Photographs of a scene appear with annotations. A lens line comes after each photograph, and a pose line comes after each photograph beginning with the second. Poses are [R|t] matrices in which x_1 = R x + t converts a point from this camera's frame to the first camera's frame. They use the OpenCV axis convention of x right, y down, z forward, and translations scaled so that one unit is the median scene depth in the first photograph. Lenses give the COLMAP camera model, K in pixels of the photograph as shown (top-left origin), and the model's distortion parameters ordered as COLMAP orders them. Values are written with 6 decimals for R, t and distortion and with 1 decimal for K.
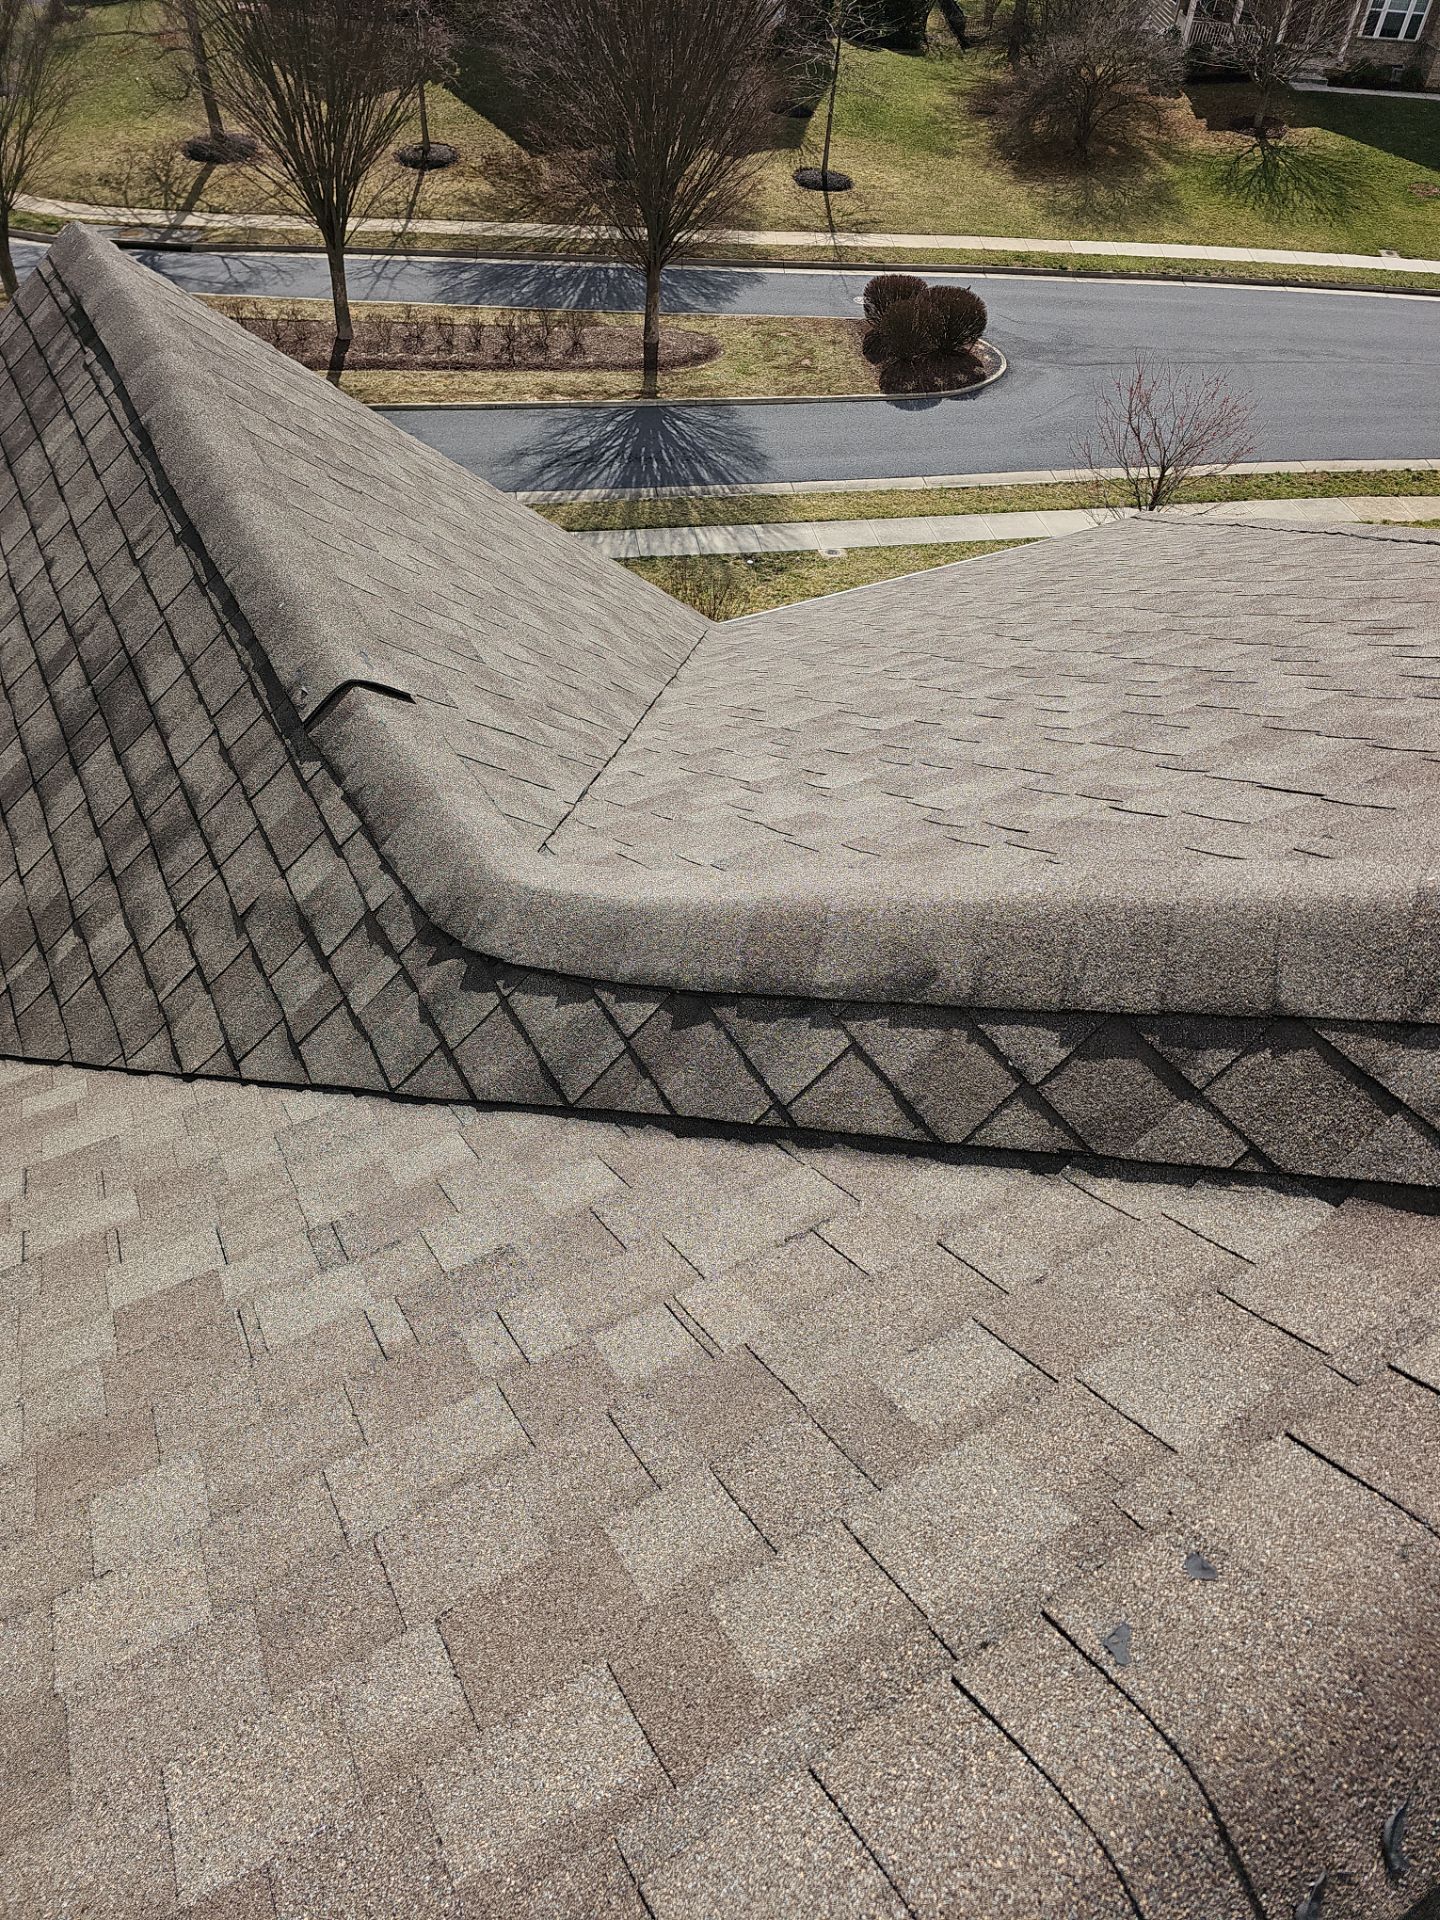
lens RADIAL K [[1241.7, 0, 736.4], [0, 1241.7, 963.8], [0, 0, 1]] dist [0.031567, -0.033455]
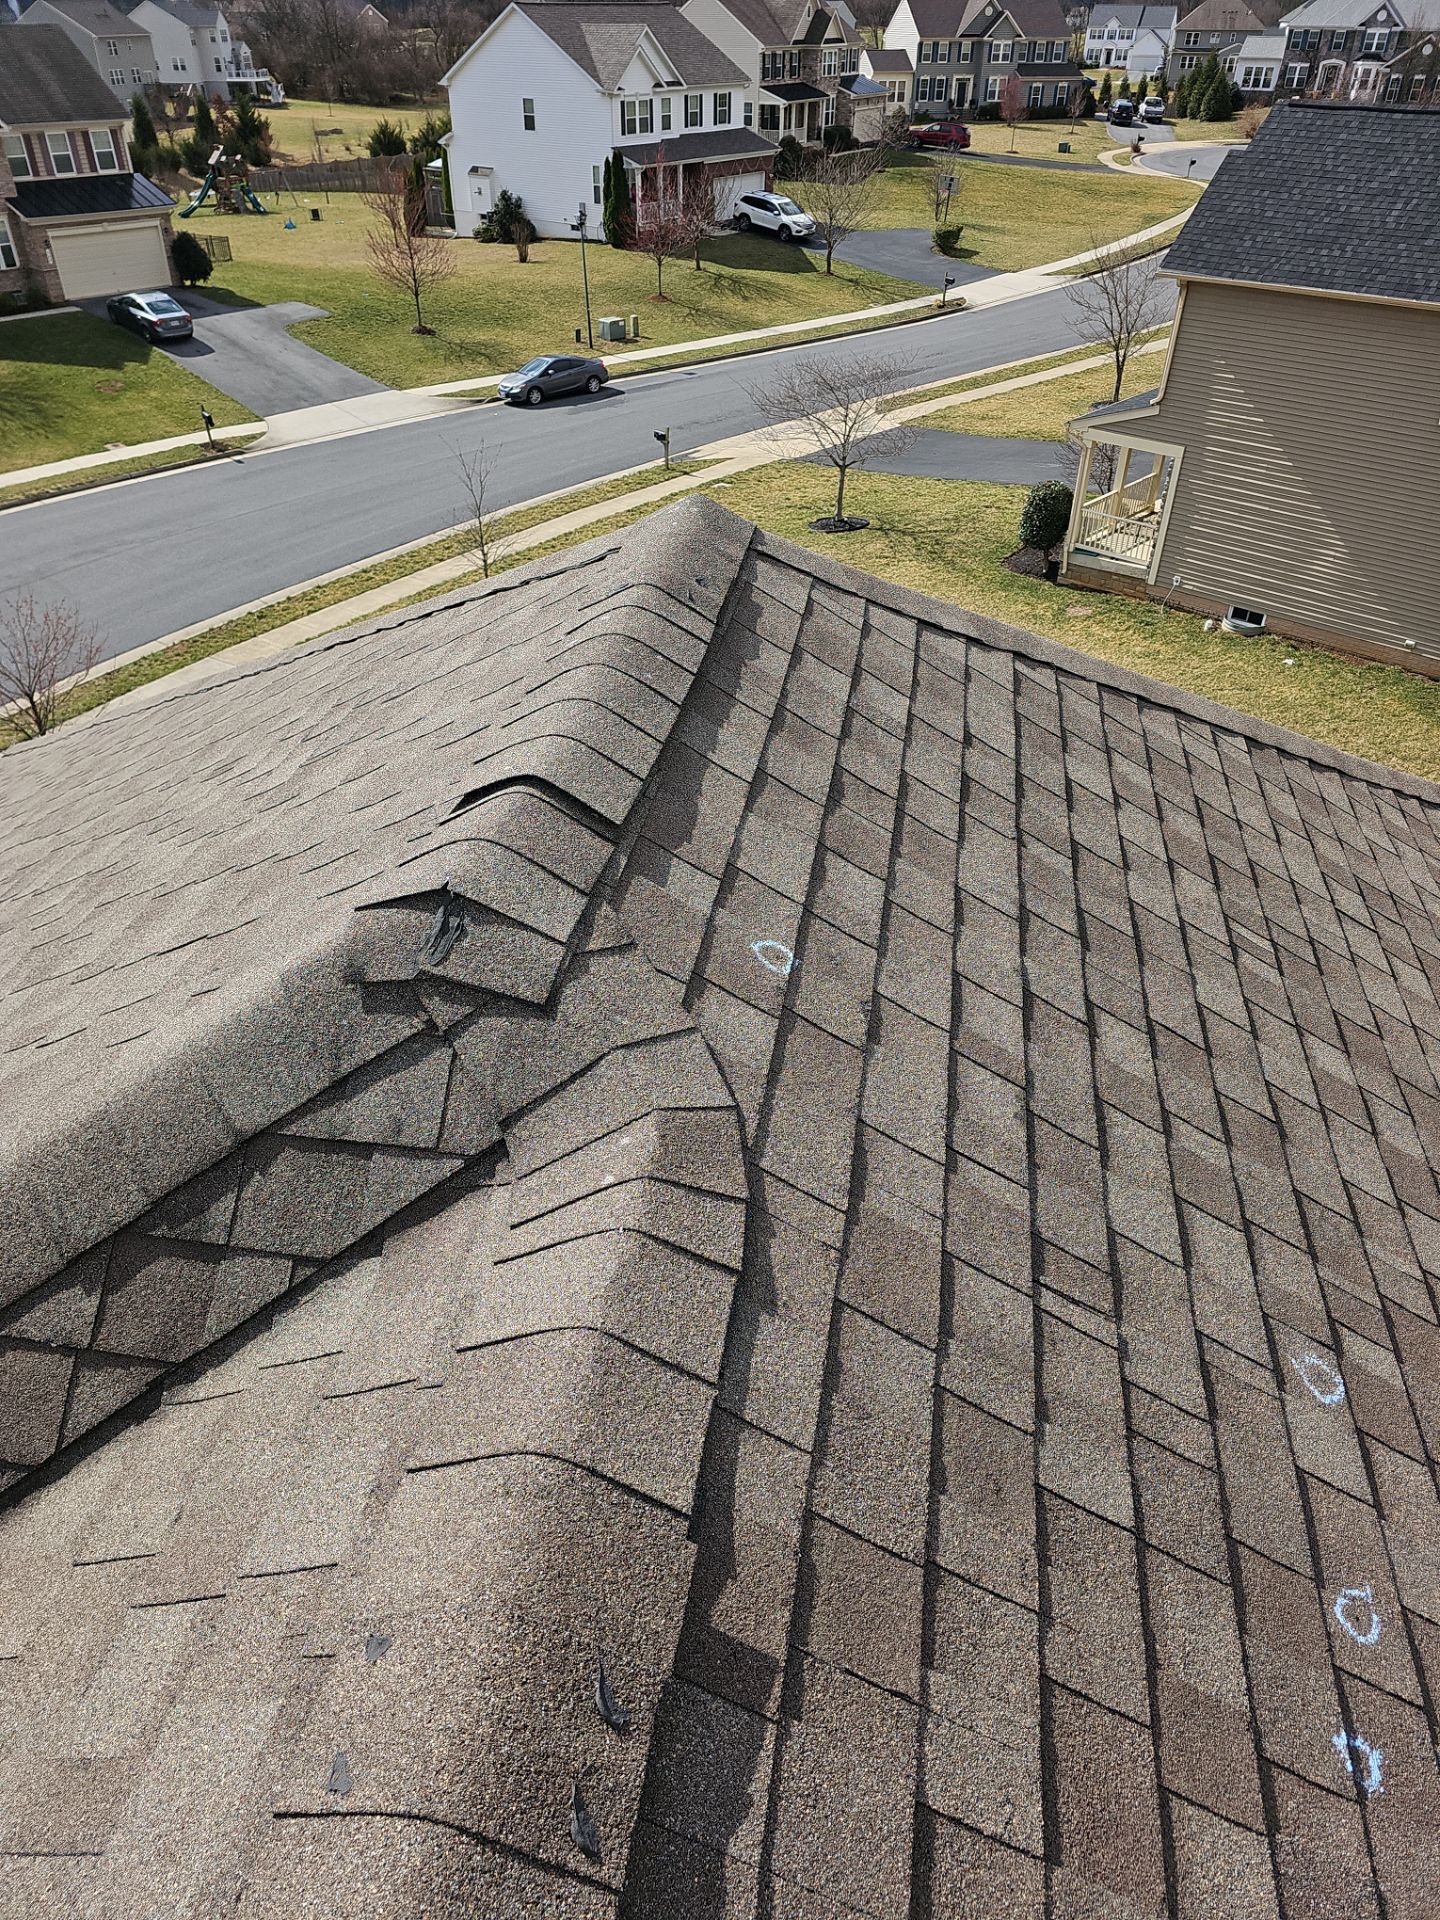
lens RADIAL K [[1241.7, 0, 736.4], [0, 1241.7, 963.8], [0, 0, 1]] dist [0.031567, -0.033455]
pose [[0.634923, -0.502474, 0.586849, 0.157452], [0.570389, 0.817211, 0.082601, 0.069365], [-0.521084, 0.282287, 0.805472, -0.102657]]
